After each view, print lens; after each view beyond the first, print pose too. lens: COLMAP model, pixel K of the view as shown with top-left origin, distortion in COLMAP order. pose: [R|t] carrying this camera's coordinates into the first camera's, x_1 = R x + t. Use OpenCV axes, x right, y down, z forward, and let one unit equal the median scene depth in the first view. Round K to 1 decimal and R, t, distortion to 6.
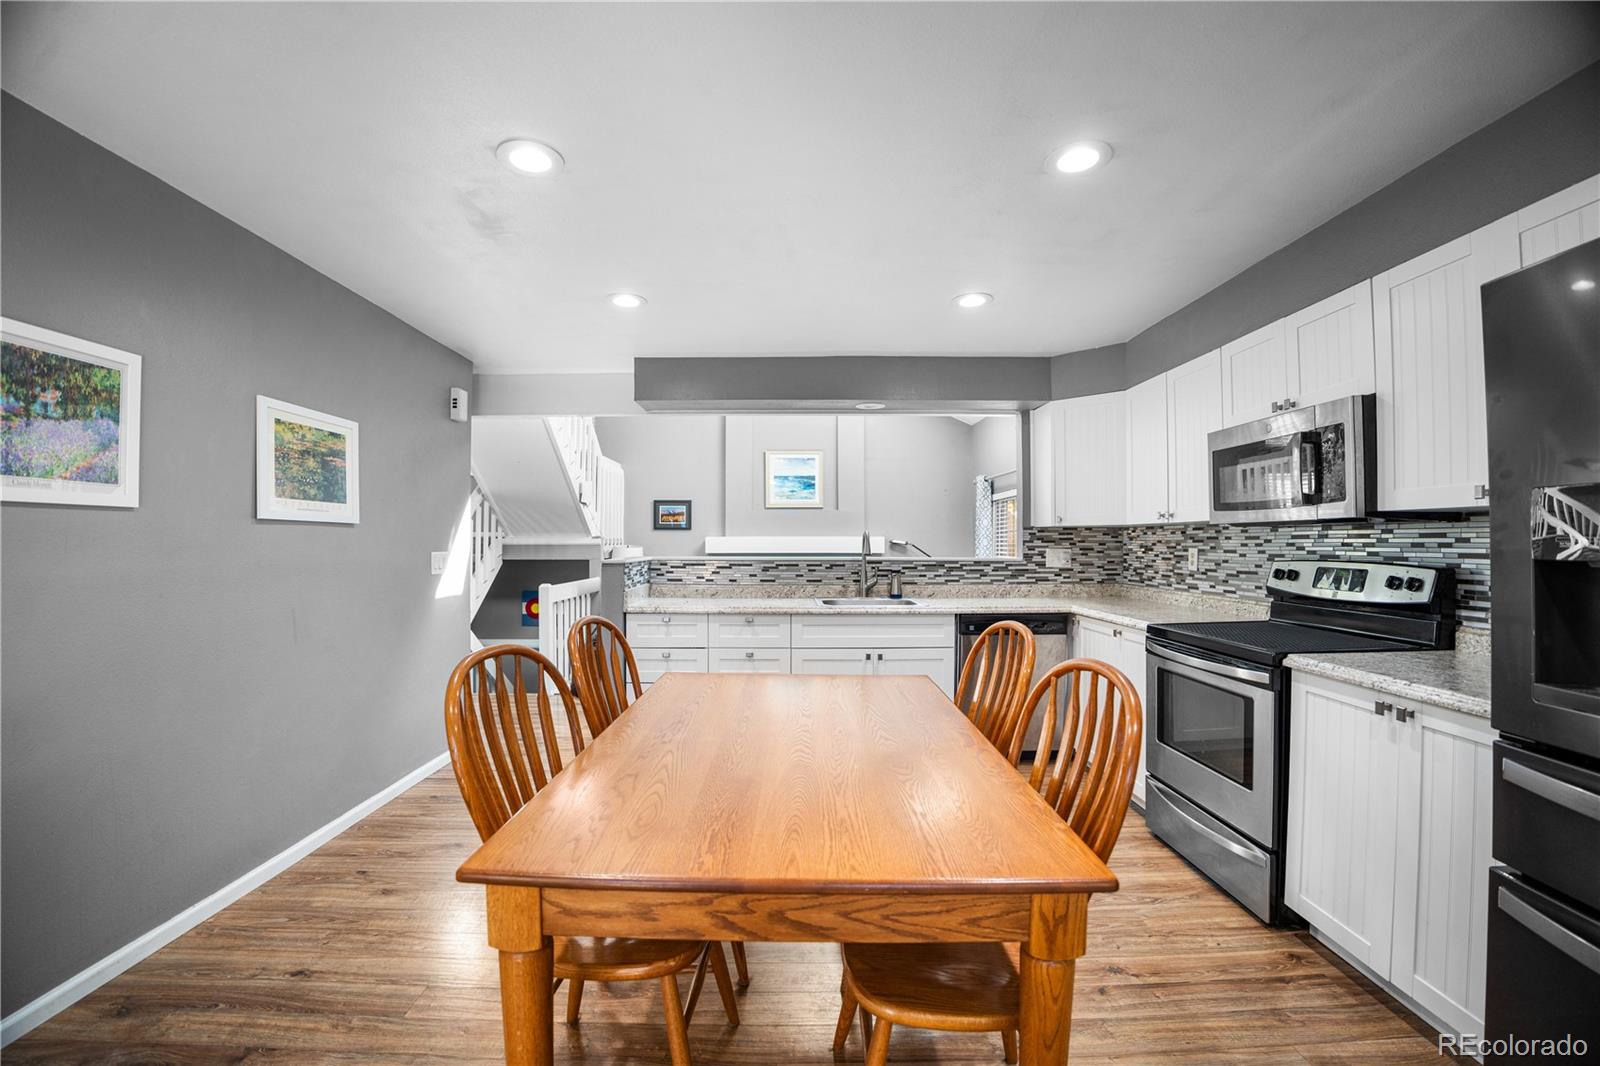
lens RADIAL K [[653.2, 0, 800.0], [0, 653.2, 533.0], [0, 0, 1]] dist [-0.079347, 0.022977]
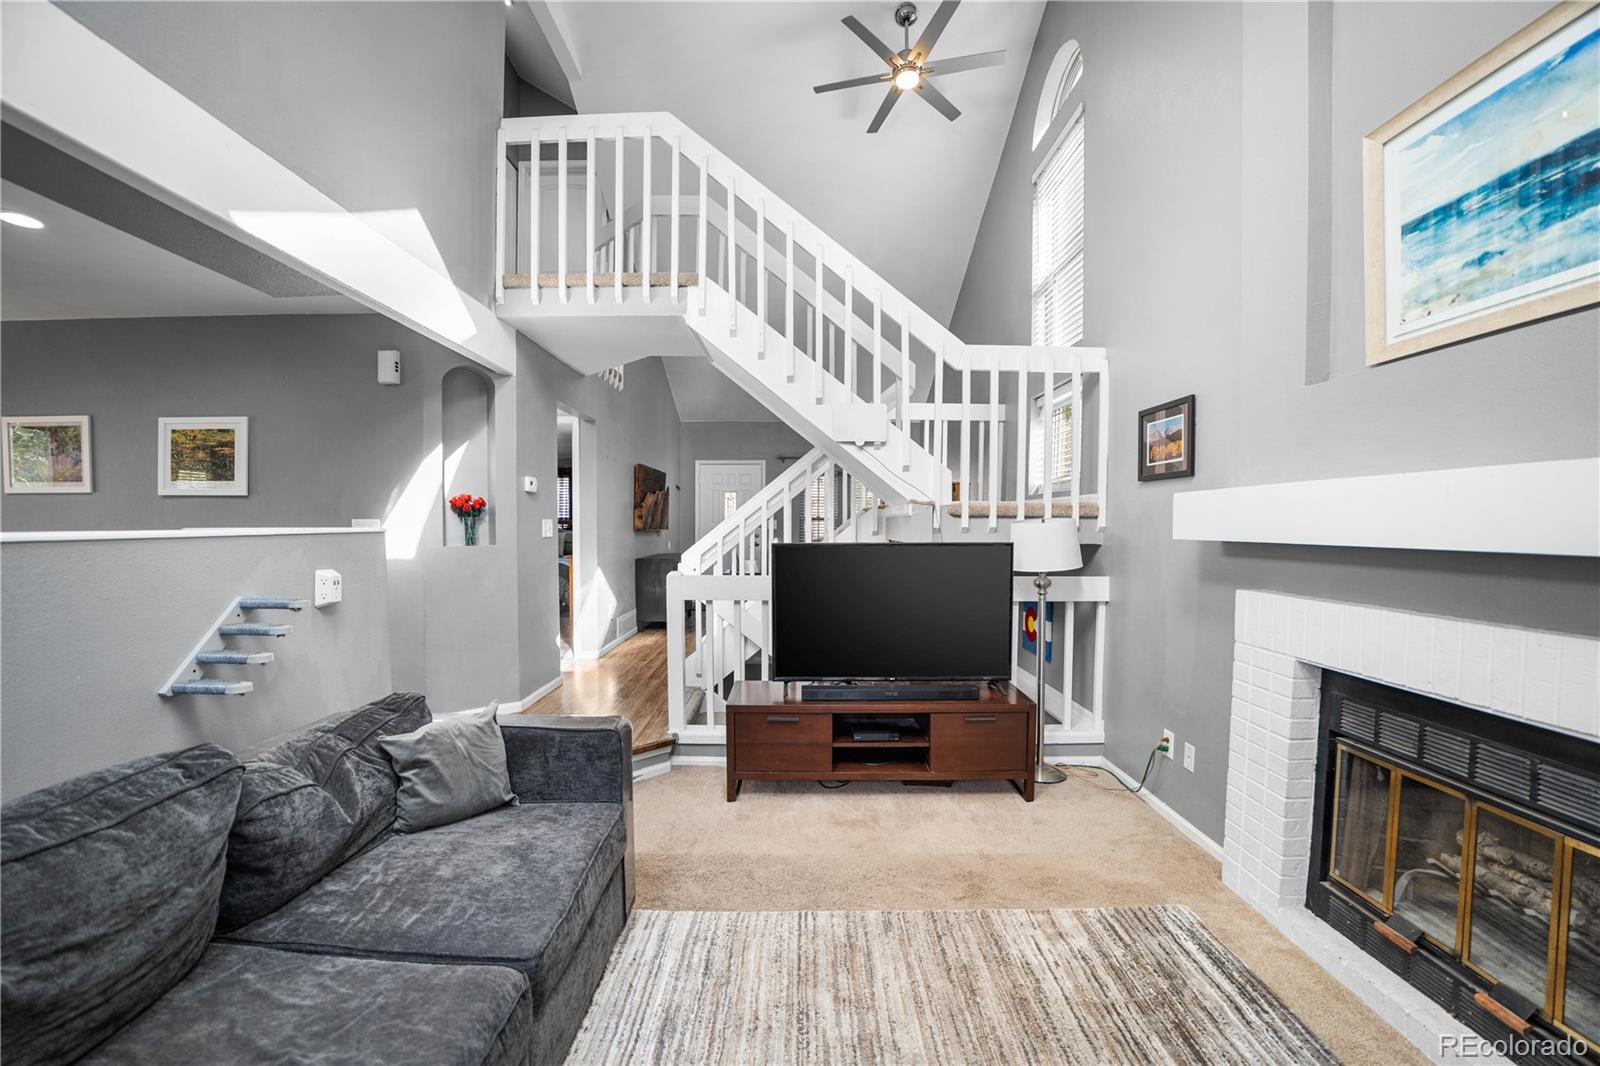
lens RADIAL K [[650.4, 0, 793.7], [0, 650.4, 546.3], [0, 0, 1]] dist [-0.053062, 0.011842]
pose [[-0.033643, 0.035882, -0.998790, 0.382051], [0.009964, 0.999318, 0.035565, 0.037940], [0.999384, -0.008755, -0.033978, 1.502178]]
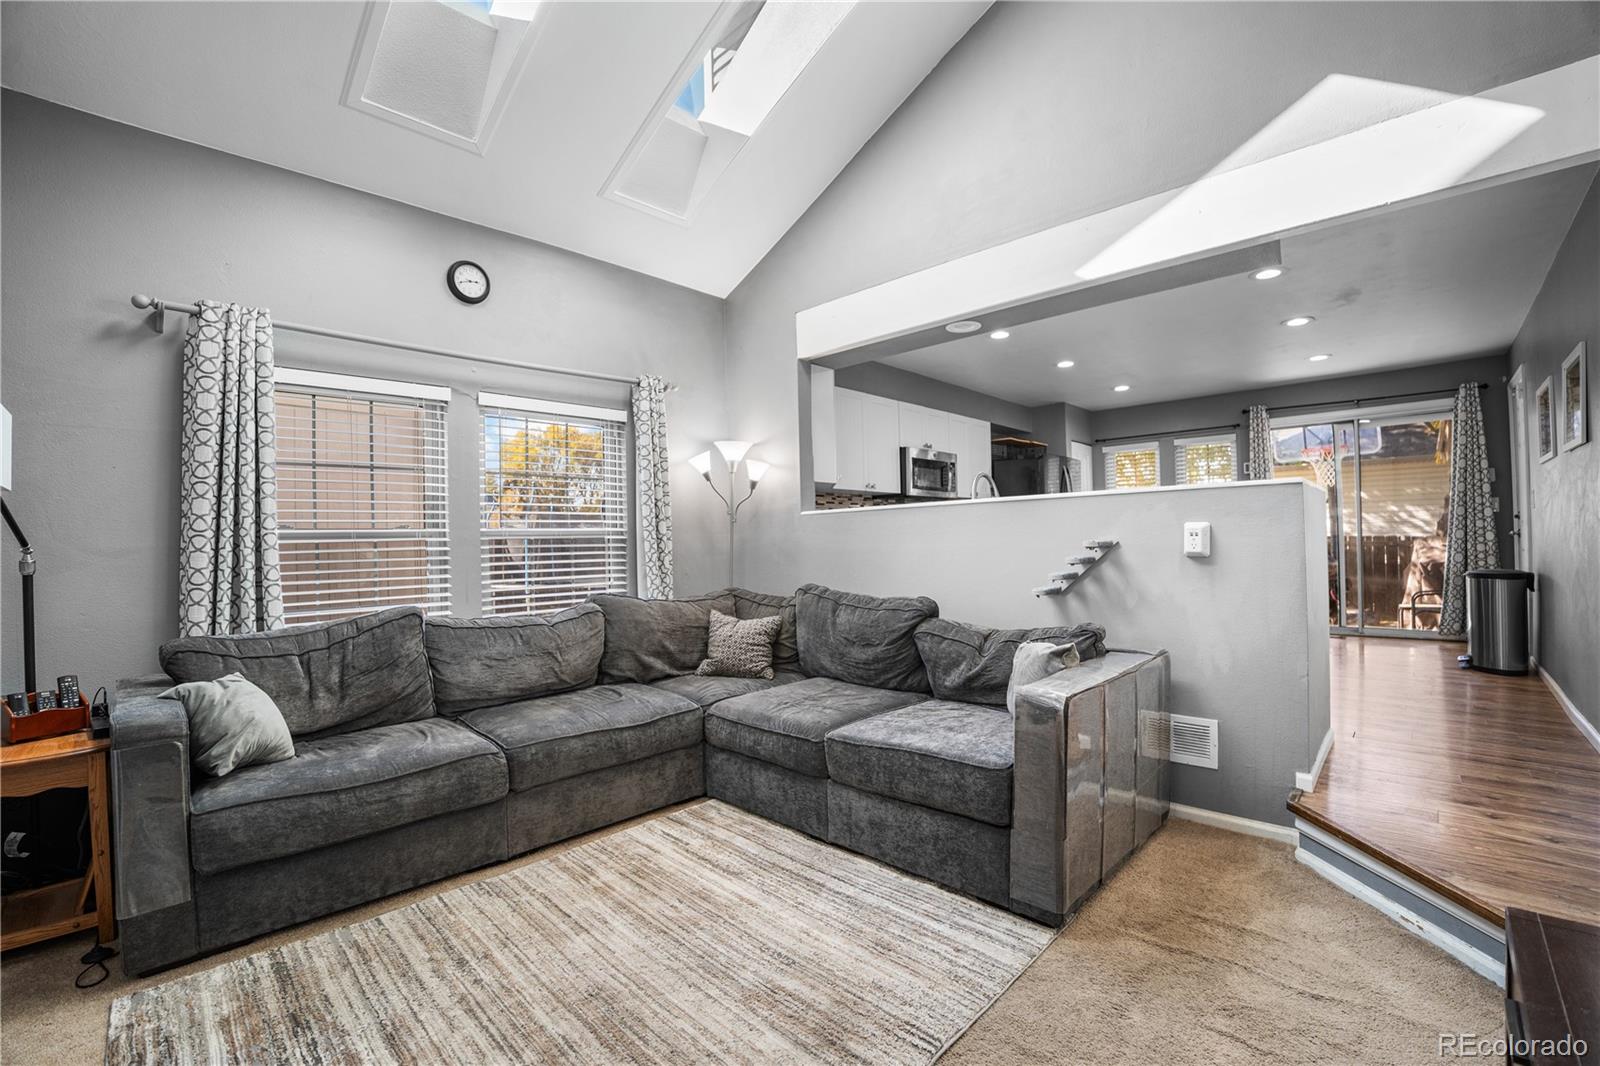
lens RADIAL K [[672.0, 0, 794.7], [0, 672.0, 544.7], [0, 0, 1]] dist [-0.065960, 0.009523]
pose [[-0.702032, 0.014470, 0.711998, -0.355340], [0.012615, 0.999889, -0.007882, 0.097448], [-0.712034, 0.003448, -0.702137, 1.794797]]
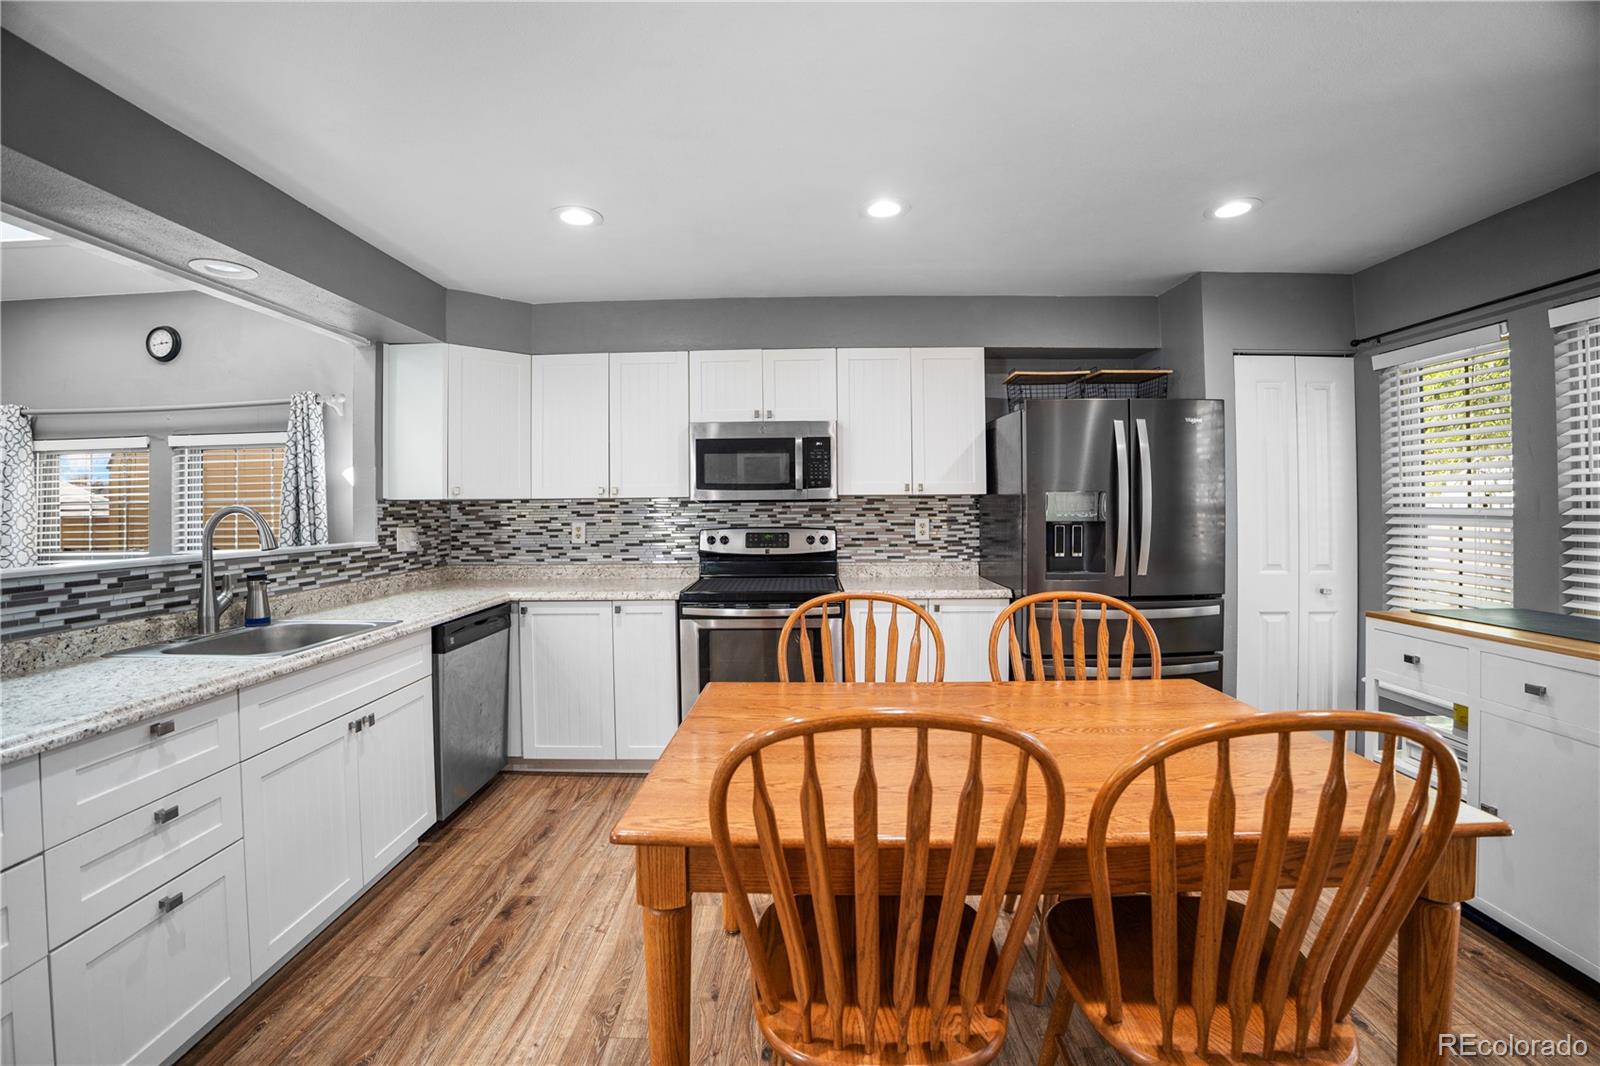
lens RADIAL K [[667.8, 0, 787.6], [0, 667.8, 504.7], [0, 0, 1]] dist [-0.049294, 0.001093]
pose [[0.038684, -0.000170, 0.999251, -0.401796], [-0.002881, 0.999996, 0.000282, -0.005253], [-0.999247, -0.002890, 0.038683, 0.535624]]
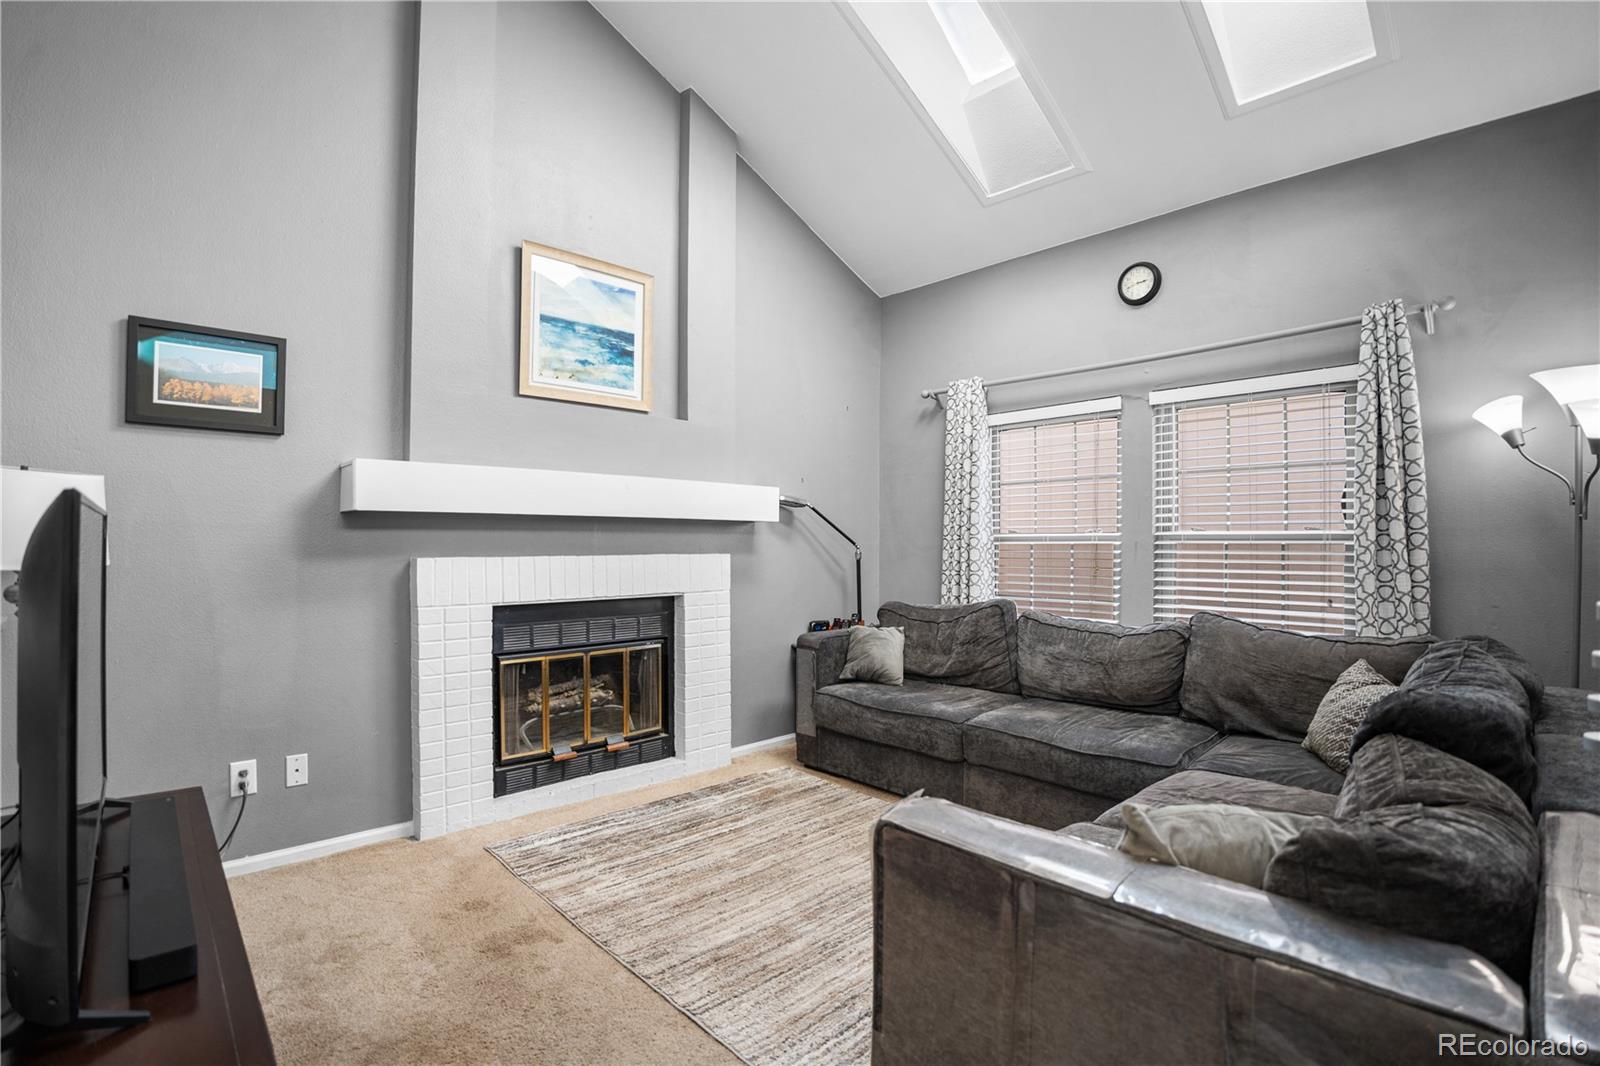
lens RADIAL K [[748.7, 0, 800.0], [0, 748.7, 533.0], [0, 0, 1]] dist [-0.053937, 0.000044]
pose [[0.737480, 0.011587, 0.675270, -0.417159], [-0.013375, 0.999907, -0.002550, 0.074631], [-0.675237, -0.007152, 0.737566, 1.111527]]
